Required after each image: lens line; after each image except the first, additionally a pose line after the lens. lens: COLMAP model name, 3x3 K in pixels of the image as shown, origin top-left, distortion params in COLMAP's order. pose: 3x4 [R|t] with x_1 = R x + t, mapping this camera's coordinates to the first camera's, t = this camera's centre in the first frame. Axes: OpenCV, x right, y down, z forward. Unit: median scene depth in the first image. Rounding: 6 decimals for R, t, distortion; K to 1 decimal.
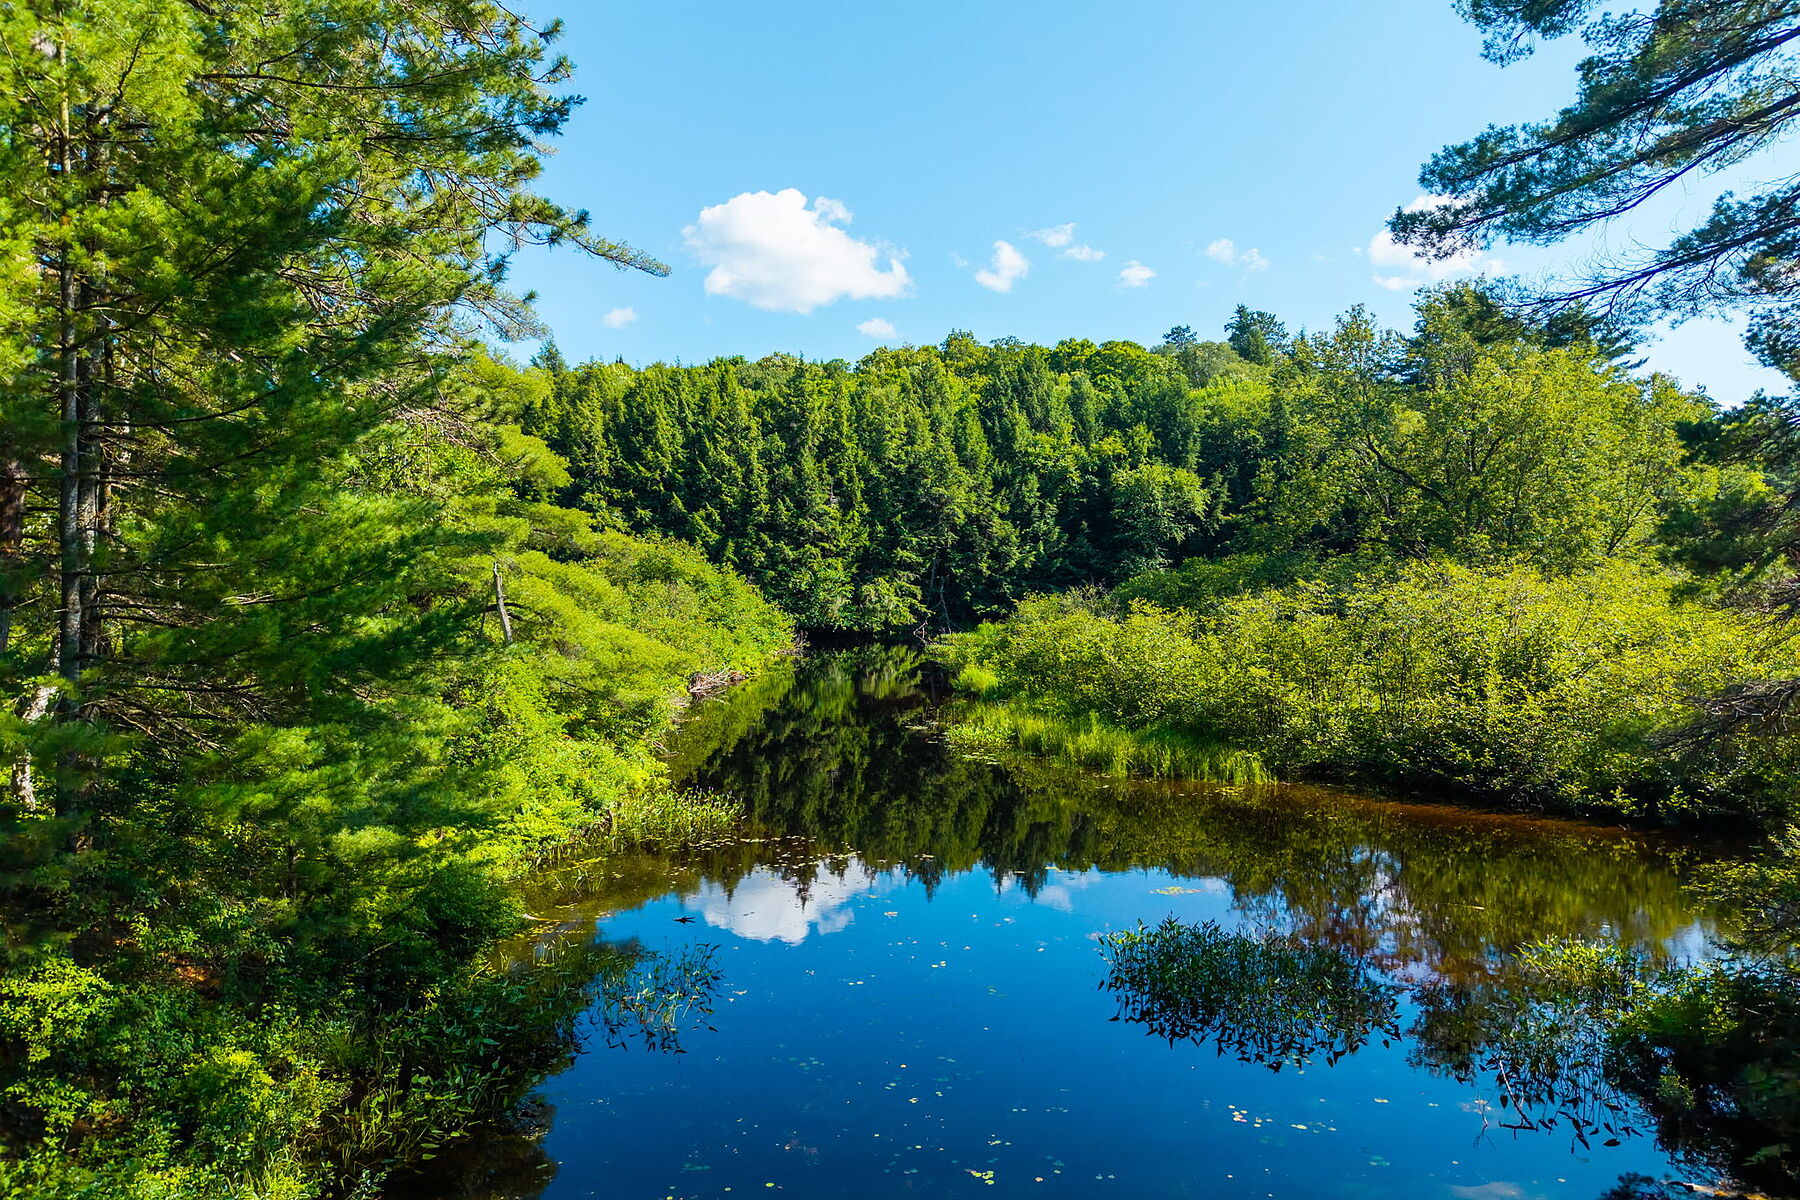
lens RADIAL K [[1202.5, 0, 900.0], [0, 1202.5, 600.0], [0, 0, 1]] dist [0.181602, -0.000516]
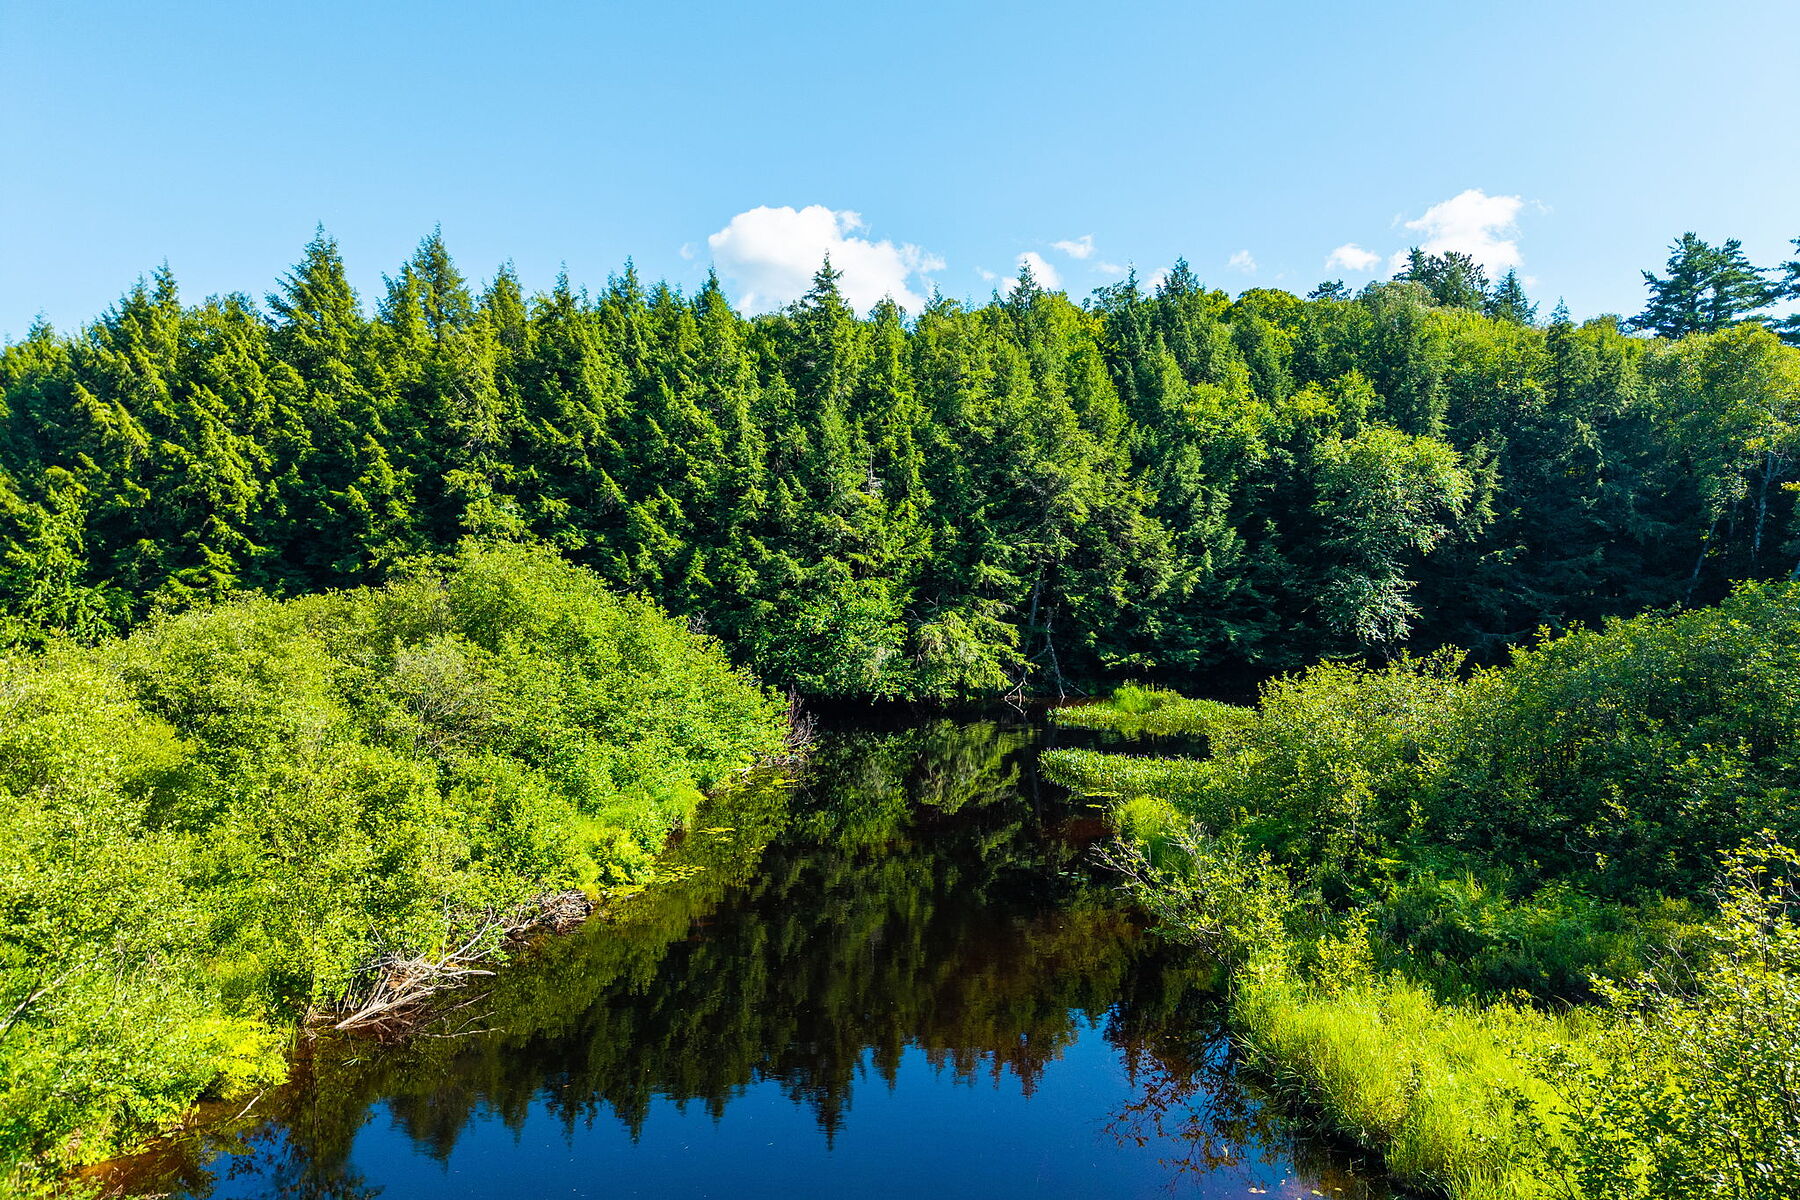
lens RADIAL K [[1202.5, 0, 900.0], [0, 1202.5, 600.0], [0, 0, 1]] dist [0.181602, -0.000516]
pose [[0.998358, -0.000836, -0.057281, -0.007368], [0.000067, 0.999910, -0.013416, -0.015863], [0.057287, 0.013390, 0.998268, 0.389286]]
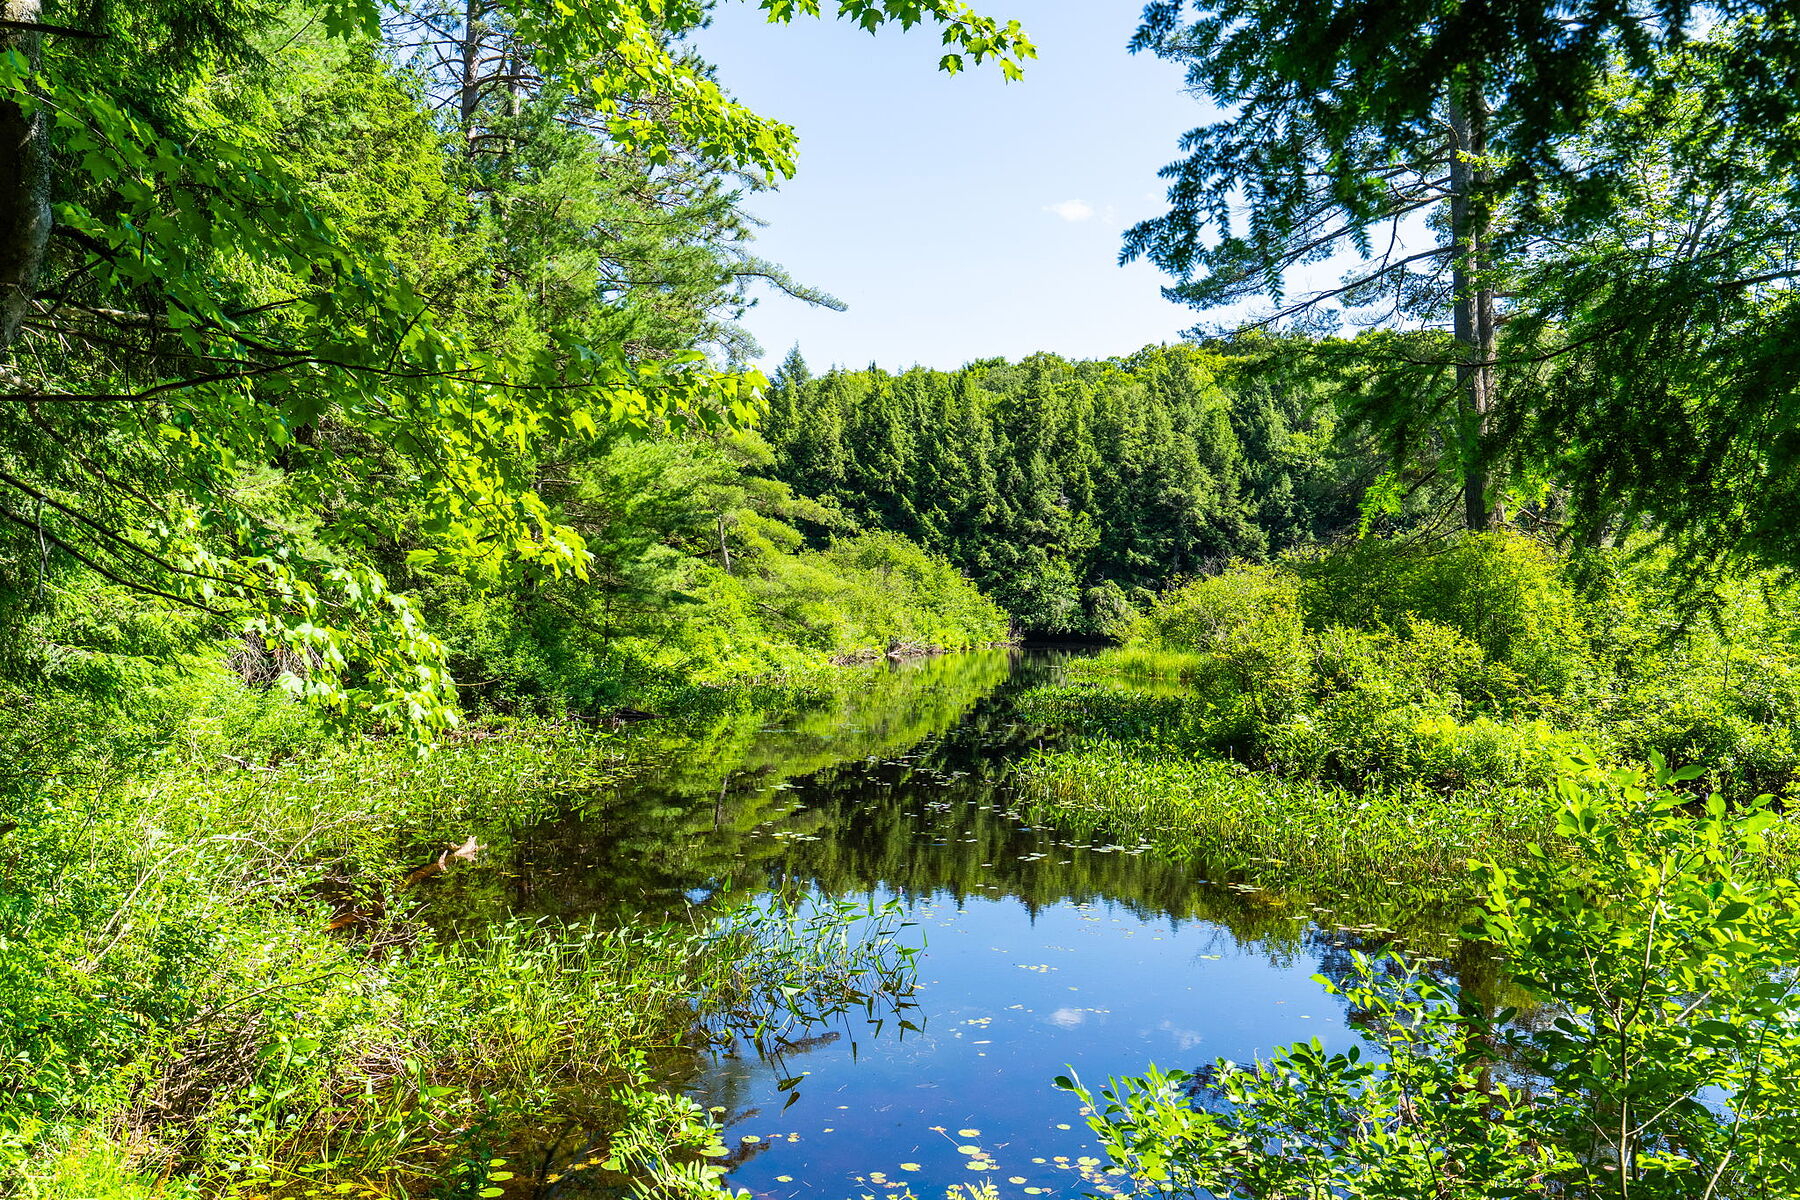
lens RADIAL K [[1541.5, 0, 900.0], [0, 1541.5, 600.0], [0, 0, 1]] dist [0.000444, -0.000432]
pose [[0.973822, 0.009249, -0.227124, 0.099542], [-0.018182, 0.999140, -0.037273, 0.046193], [0.226584, 0.040427, 0.973152, -0.244118]]
